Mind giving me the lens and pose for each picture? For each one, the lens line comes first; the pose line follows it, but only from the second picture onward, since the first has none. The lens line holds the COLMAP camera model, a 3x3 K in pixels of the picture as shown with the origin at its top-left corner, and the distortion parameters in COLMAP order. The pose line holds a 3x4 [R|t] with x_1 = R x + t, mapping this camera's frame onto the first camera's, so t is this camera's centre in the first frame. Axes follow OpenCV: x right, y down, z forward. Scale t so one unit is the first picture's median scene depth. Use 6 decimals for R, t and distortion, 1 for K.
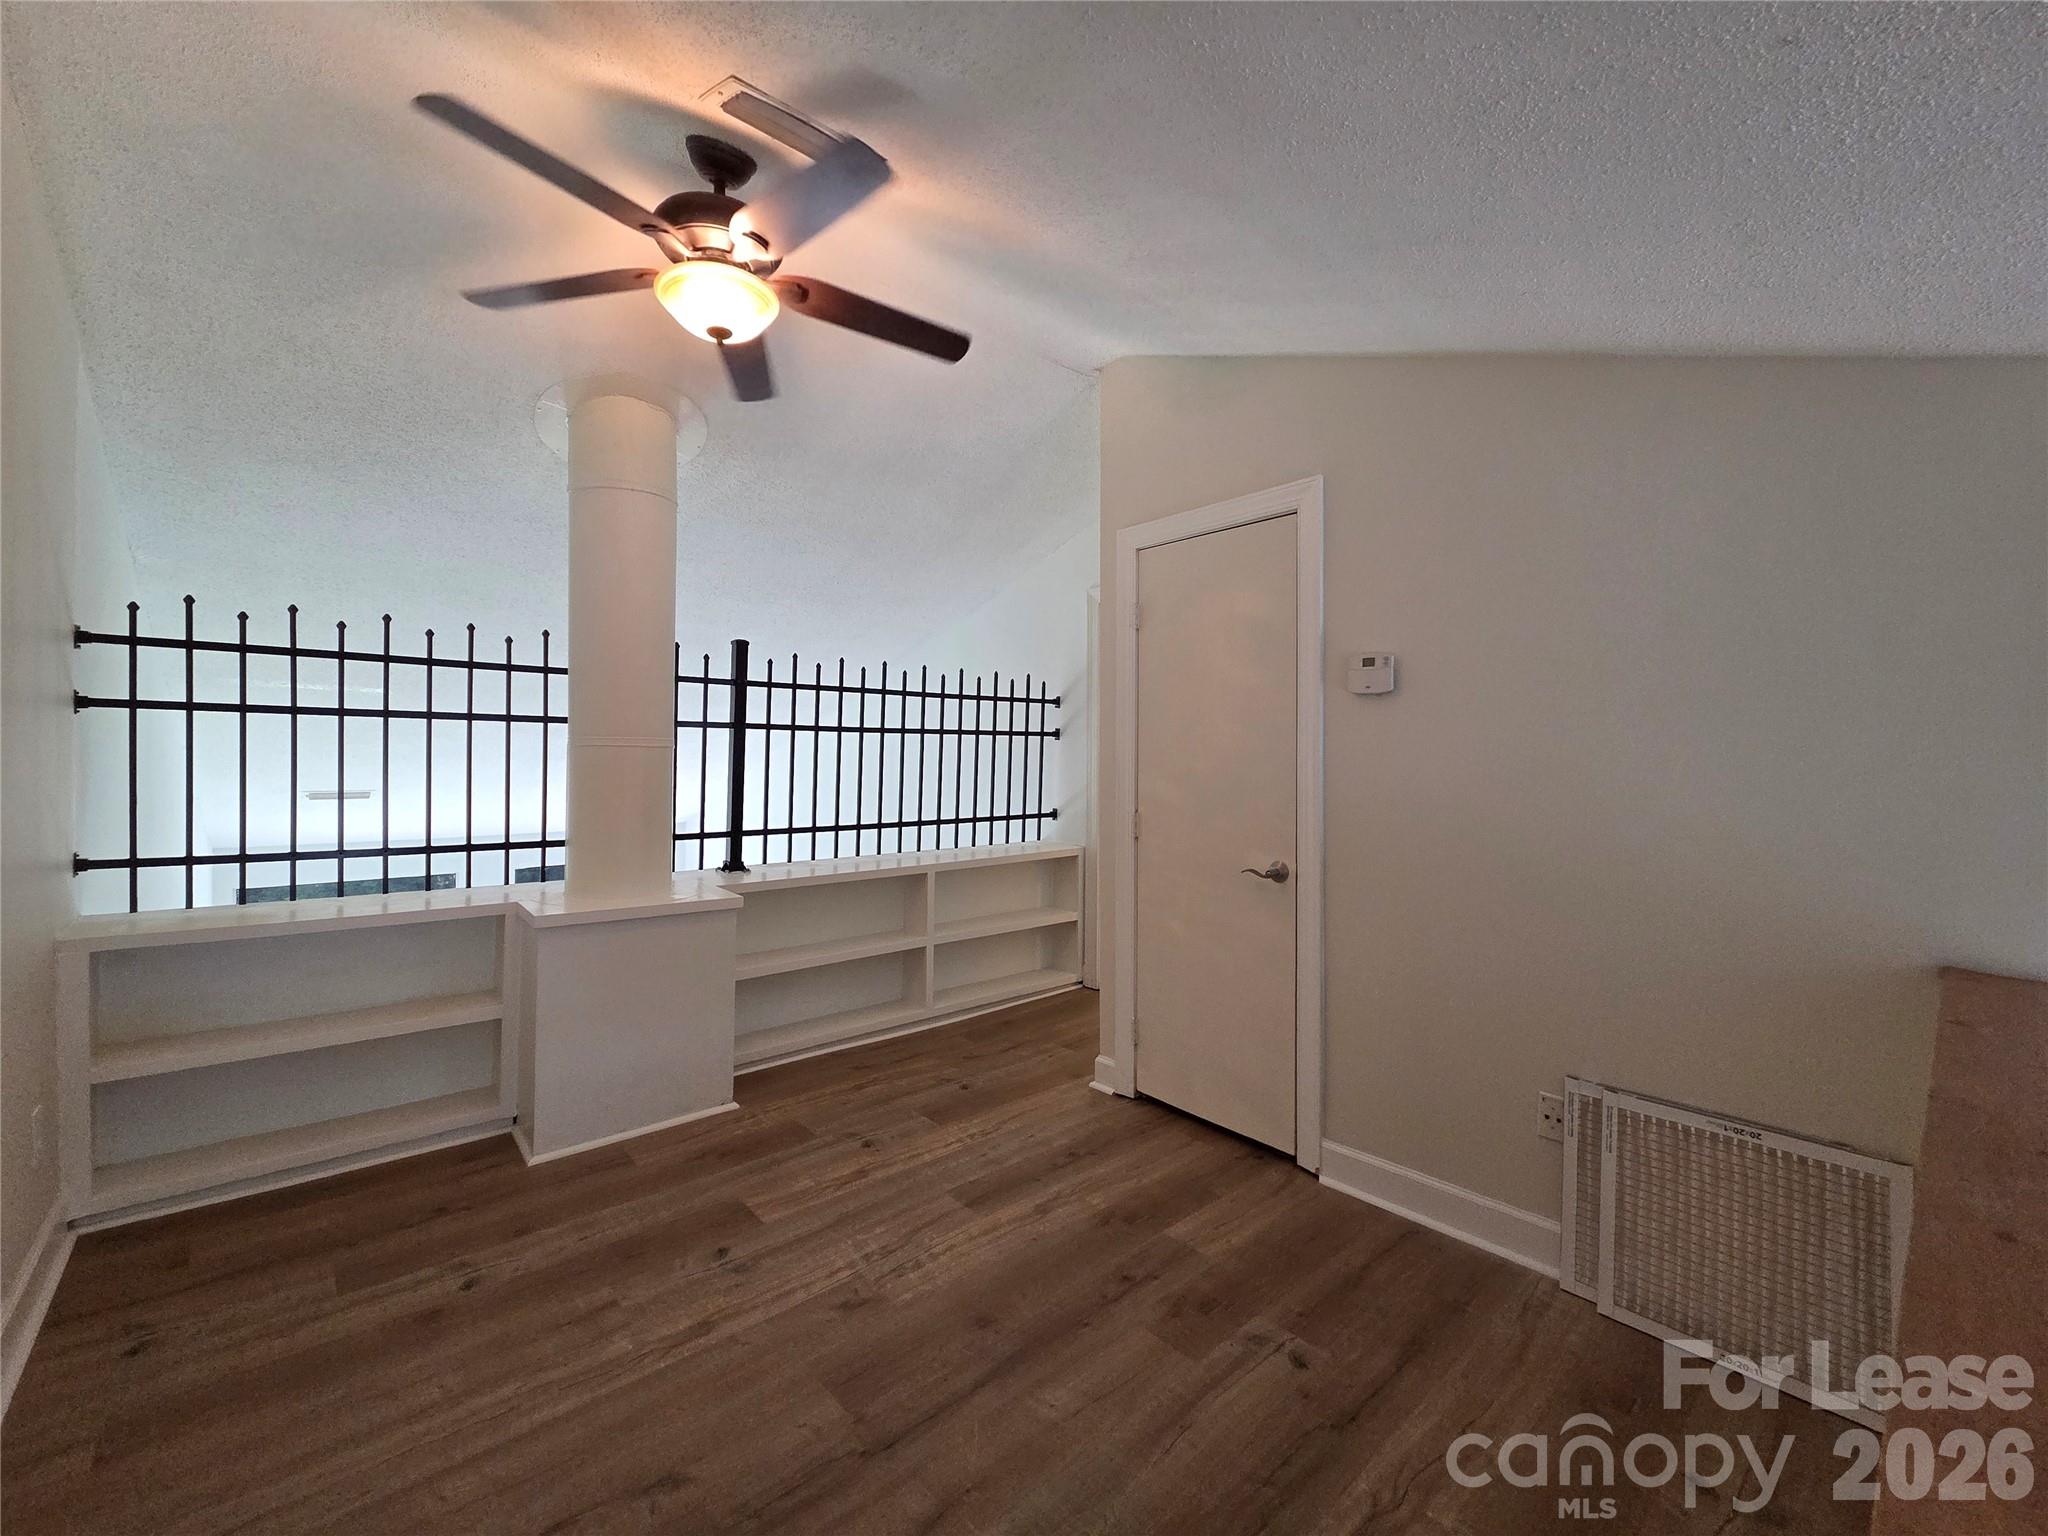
lens RADIAL K [[833.2, 0, 1035.8], [0, 833.2, 761.6], [0, 0, 1]] dist [0.001647, -0.000488]
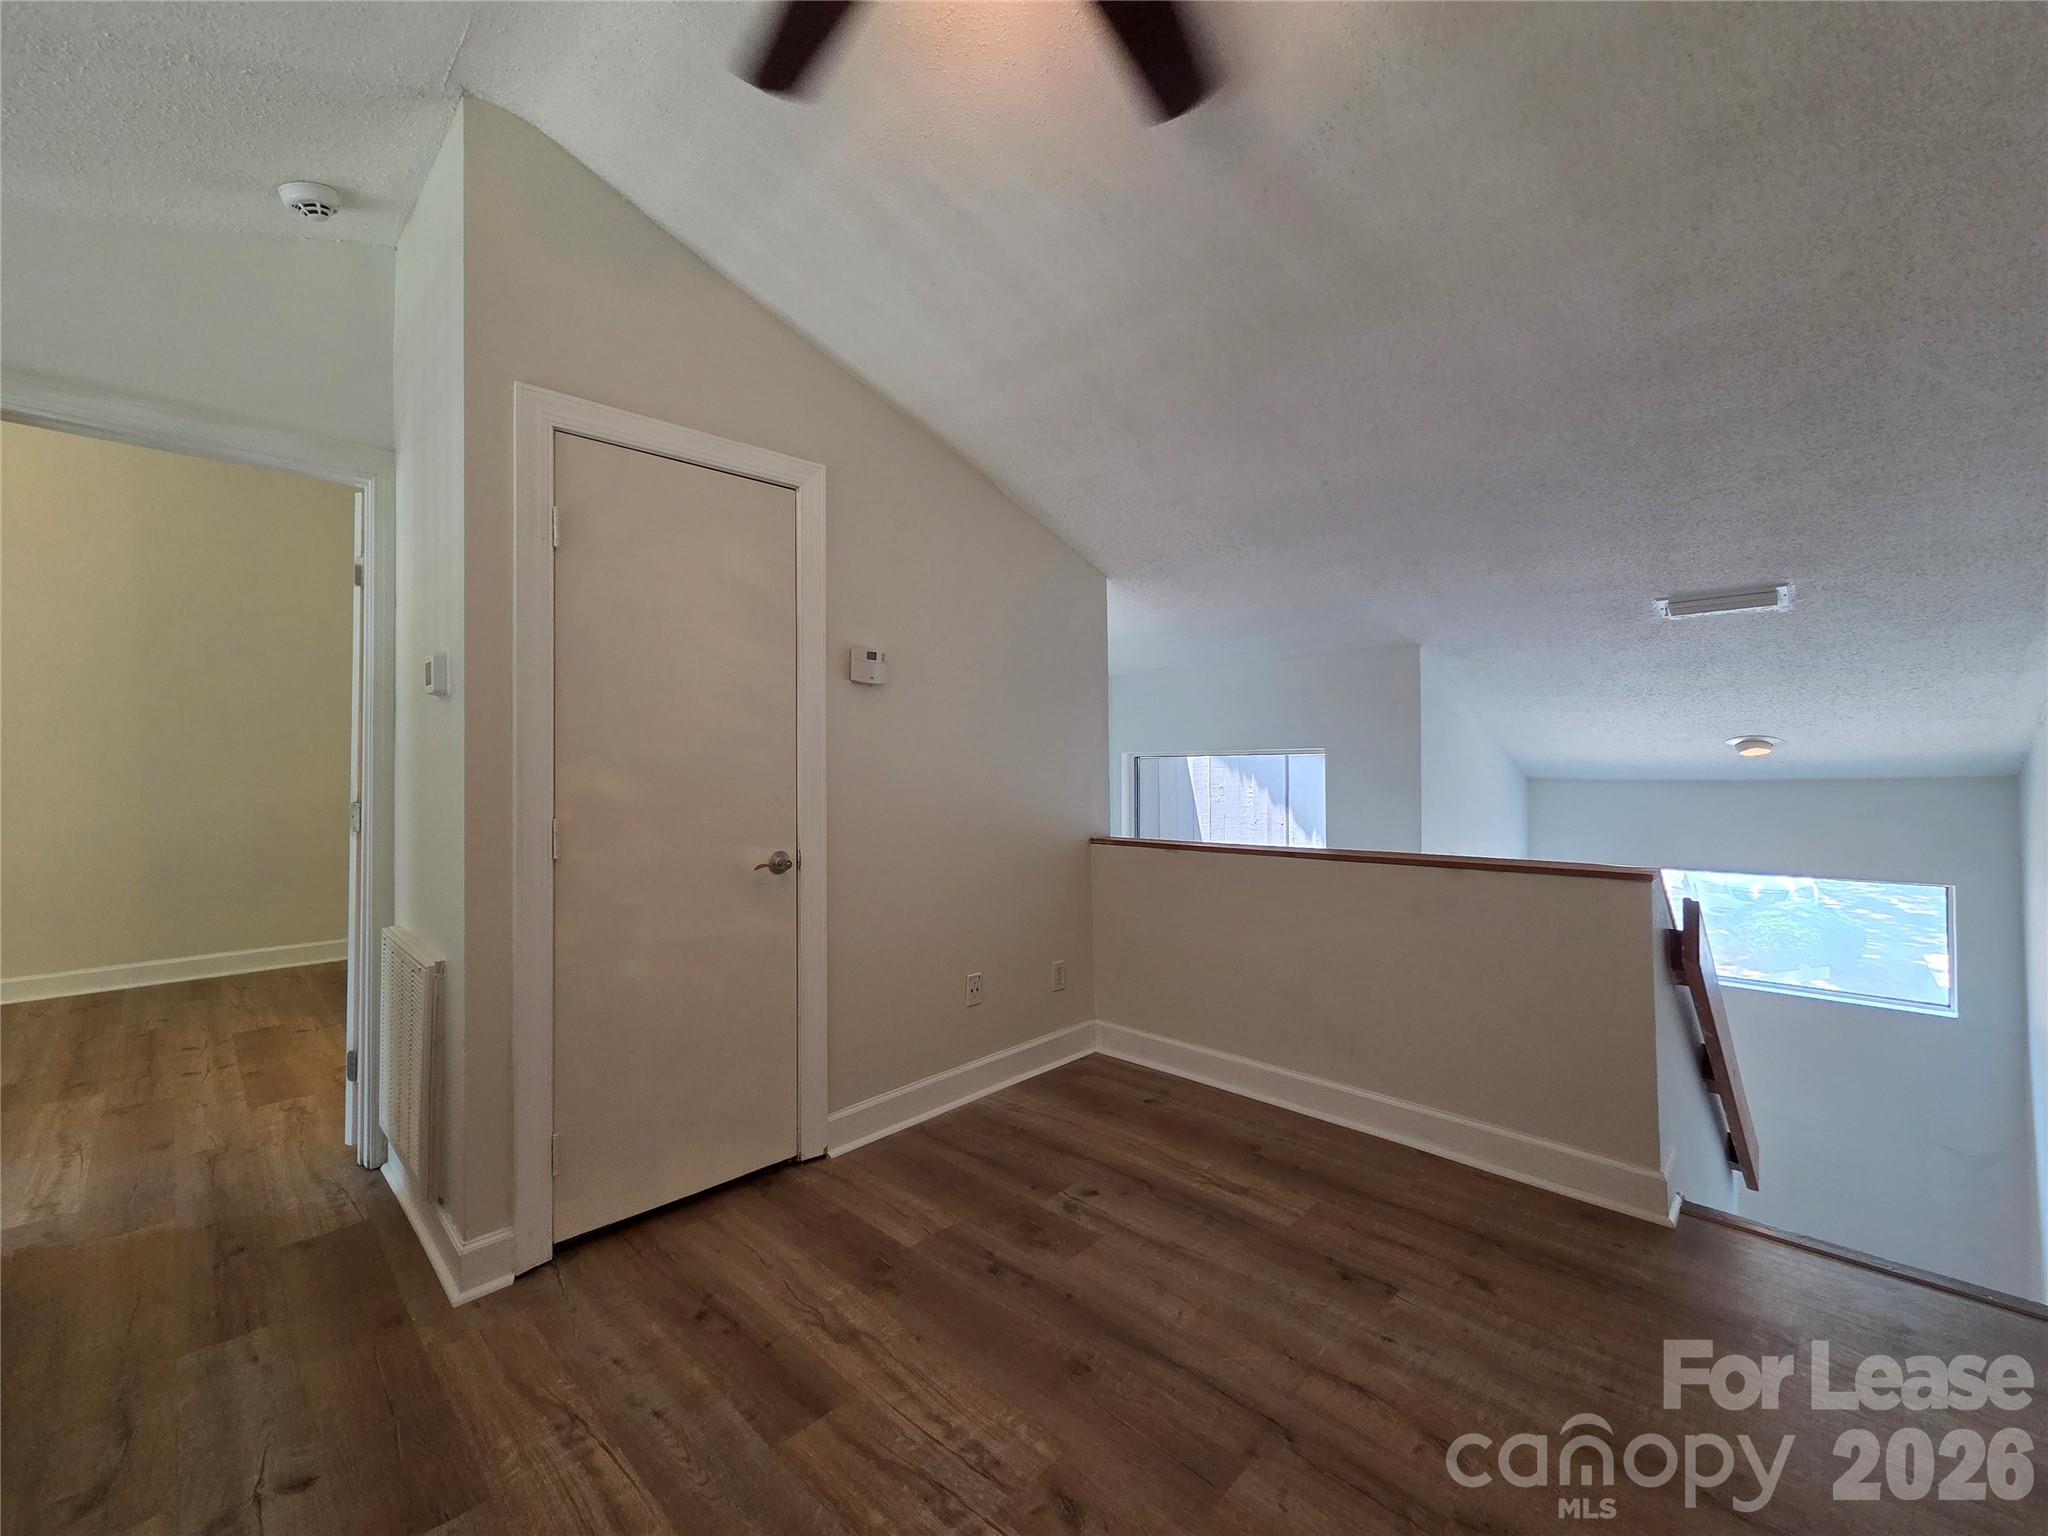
lens RADIAL K [[833.2, 0, 1036.4], [0, 833.2, 758.9], [0, 0, 1]] dist [0.001647, -0.000488]
pose [[-0.057448, -0.000791, 0.998348, -0.755435], [0.021992, 0.999756, 0.002058, 0.022396], [-0.998106, 0.022074, -0.057417, 0.872550]]
